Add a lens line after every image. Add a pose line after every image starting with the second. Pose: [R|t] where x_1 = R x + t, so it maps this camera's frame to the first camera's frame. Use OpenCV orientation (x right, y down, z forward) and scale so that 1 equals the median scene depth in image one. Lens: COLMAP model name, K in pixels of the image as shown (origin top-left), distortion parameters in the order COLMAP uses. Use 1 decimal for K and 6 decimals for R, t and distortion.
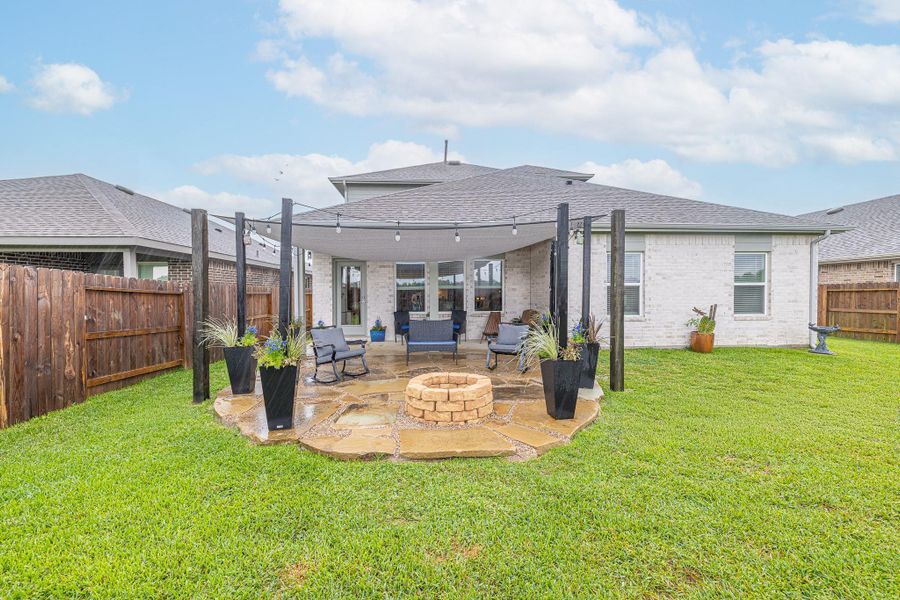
lens RADIAL K [[377.4, 0, 446.6], [0, 377.4, 301.3], [0, 0, 1]] dist [0.001151, 0.000416]
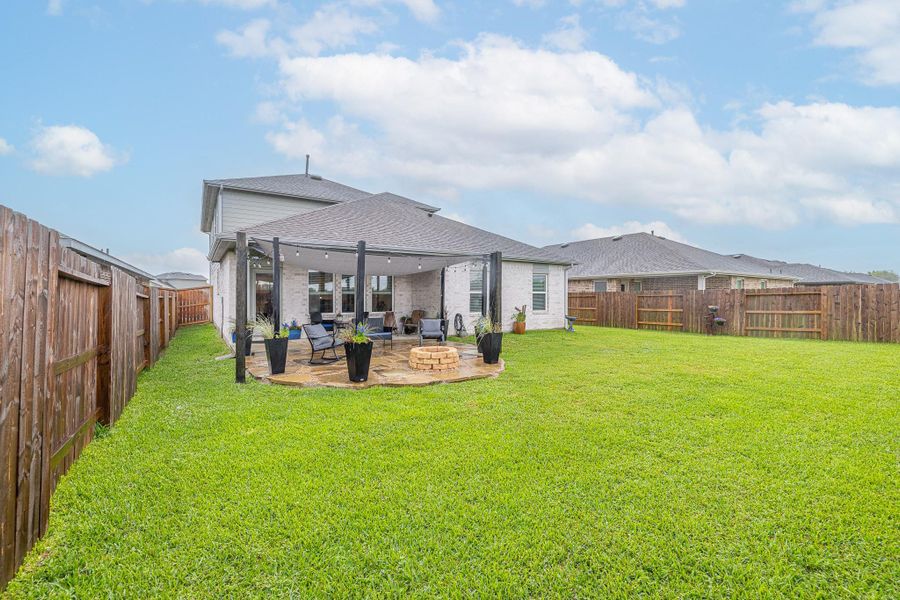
lens RADIAL K [[377.4, 0, 446.6], [0, 377.4, 301.3], [0, 0, 1]] dist [0.001151, 0.000416]
pose [[0.867806, -0.002557, 0.496896, -0.398824], [0.007080, 0.999949, -0.007220, 0.002116], [-0.496852, 0.009783, 0.867780, -0.260370]]
